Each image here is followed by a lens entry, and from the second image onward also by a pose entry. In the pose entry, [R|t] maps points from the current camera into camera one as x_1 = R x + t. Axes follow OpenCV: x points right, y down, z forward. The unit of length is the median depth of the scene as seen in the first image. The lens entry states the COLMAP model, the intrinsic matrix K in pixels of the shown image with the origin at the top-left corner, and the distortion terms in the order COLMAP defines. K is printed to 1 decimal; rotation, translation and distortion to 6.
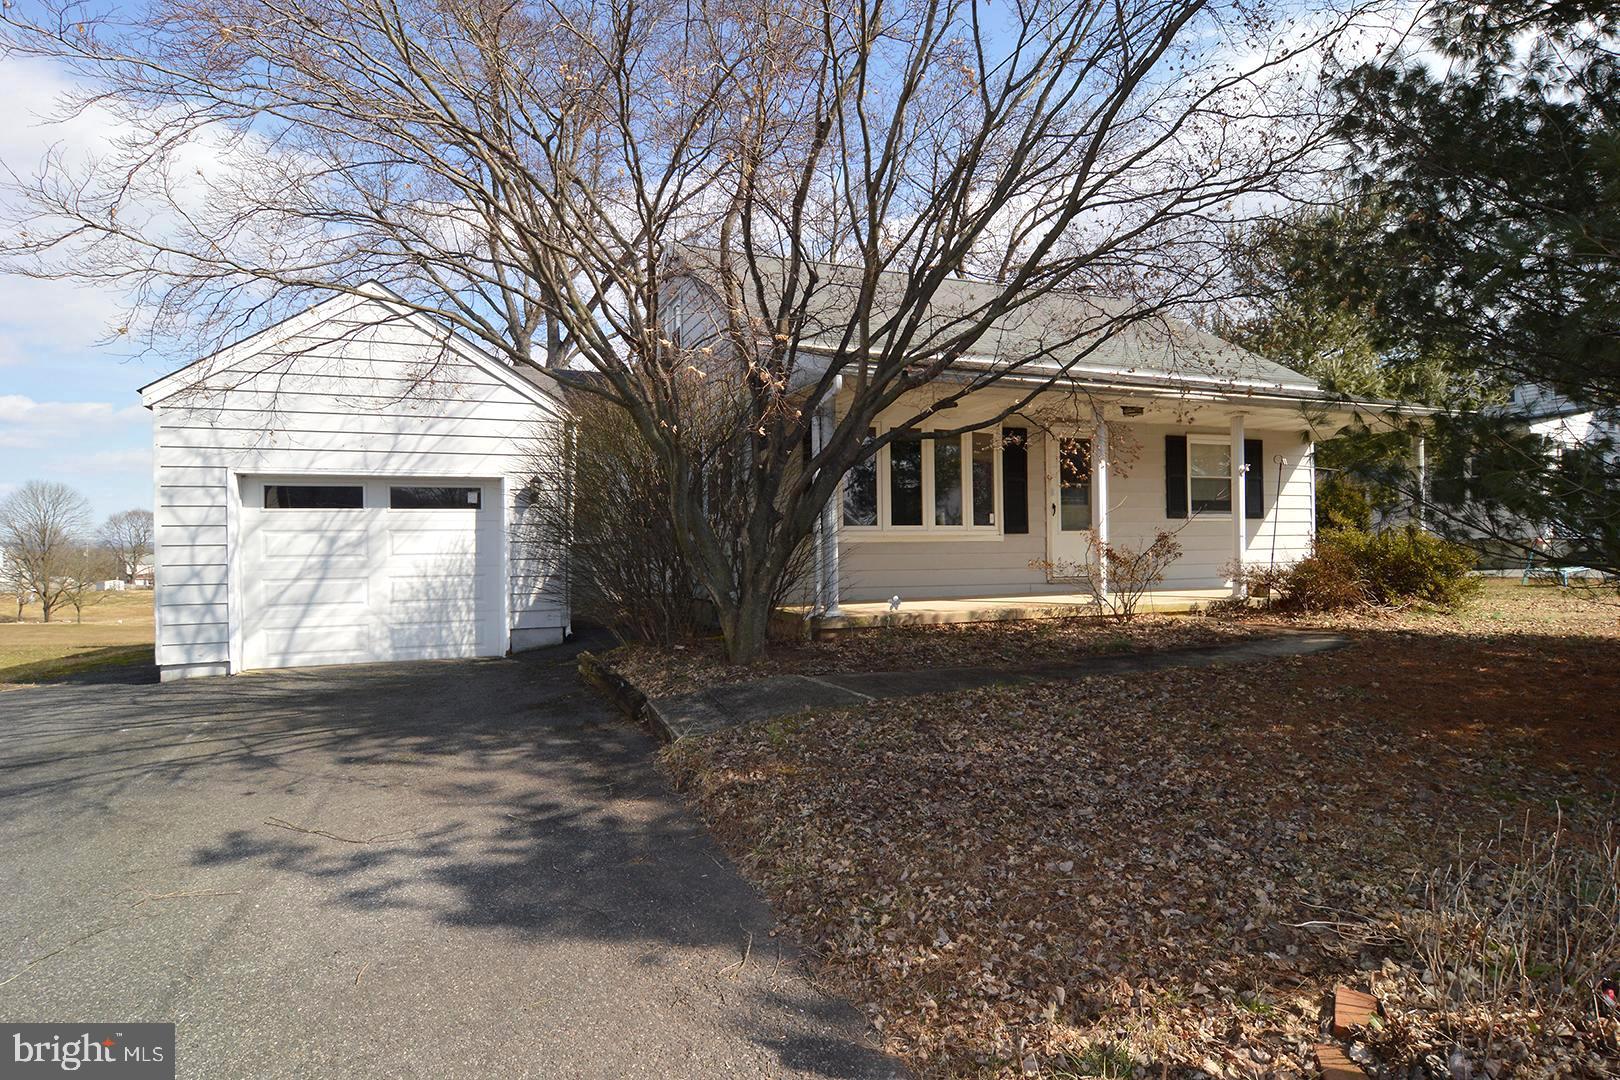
lens RADIAL K [[870.0, 0, 810.0], [0, 870.0, 540.0], [0, 0, 1]] dist [0.000643, -0.013201]
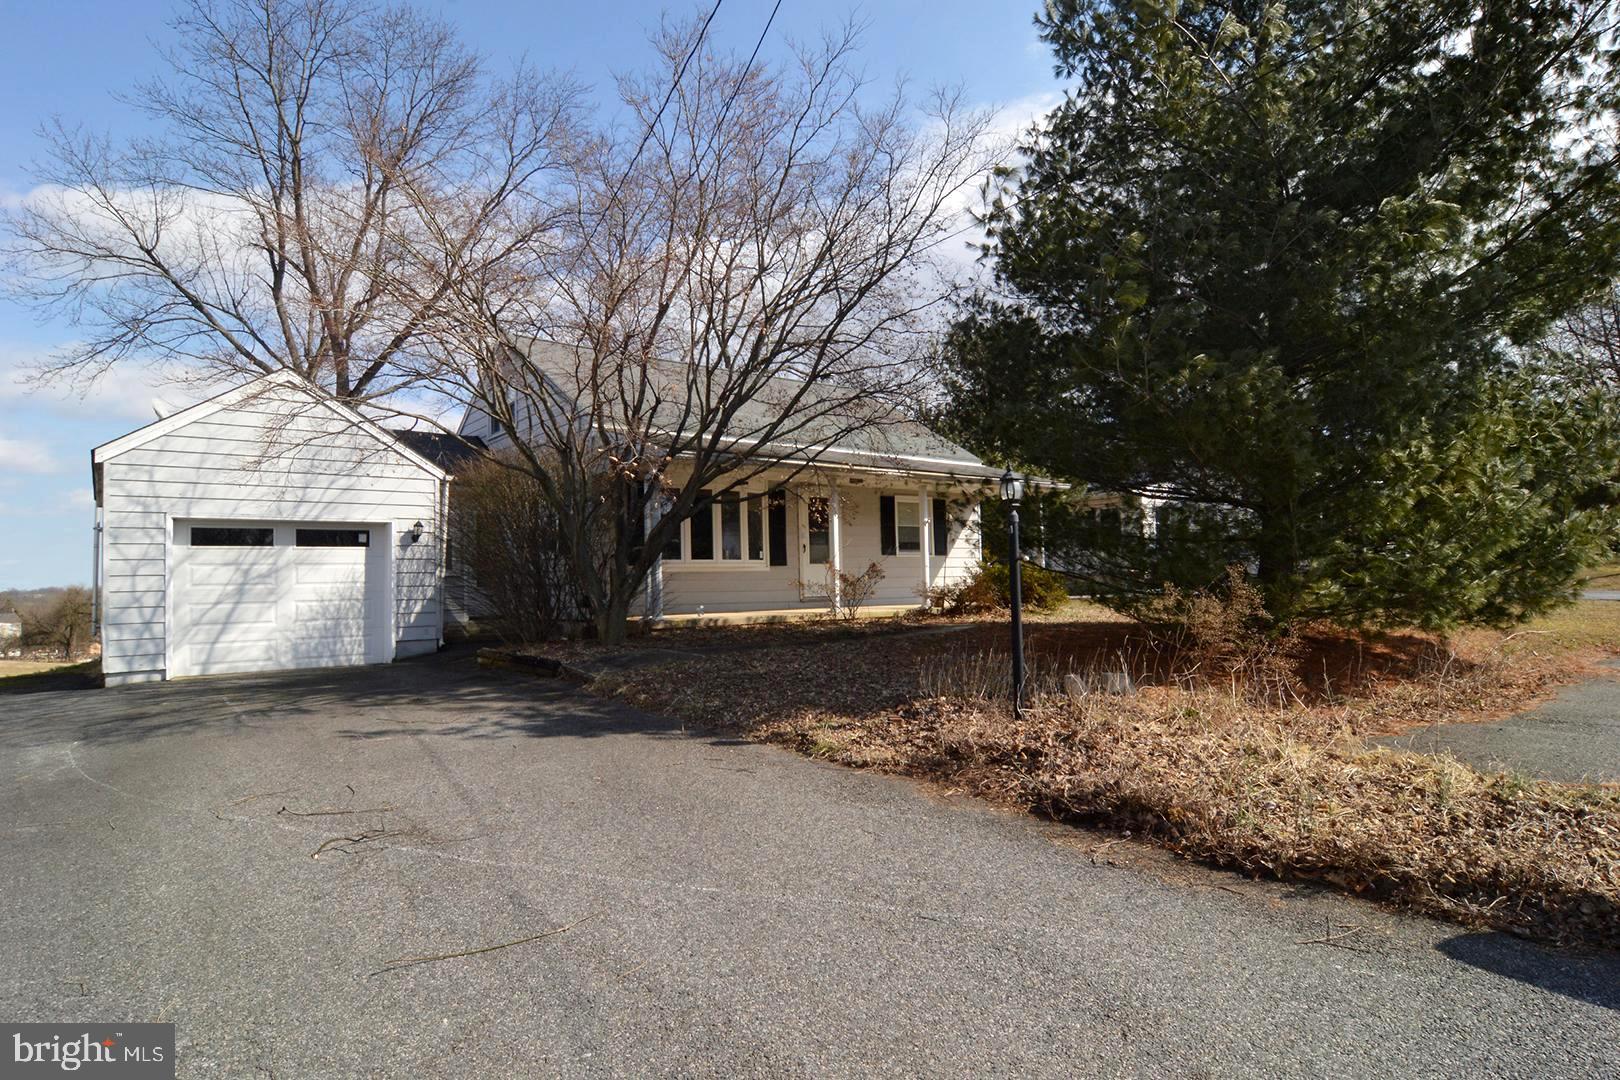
lens RADIAL K [[870.0, 0, 810.0], [0, 870.0, 540.0], [0, 0, 1]] dist [0.000643, -0.013201]
pose [[0.960966, 0.003396, 0.276647, -0.117344], [0.010240, 0.998803, -0.047830, 0.022256], [-0.276478, 0.048795, 0.959781, -0.413277]]
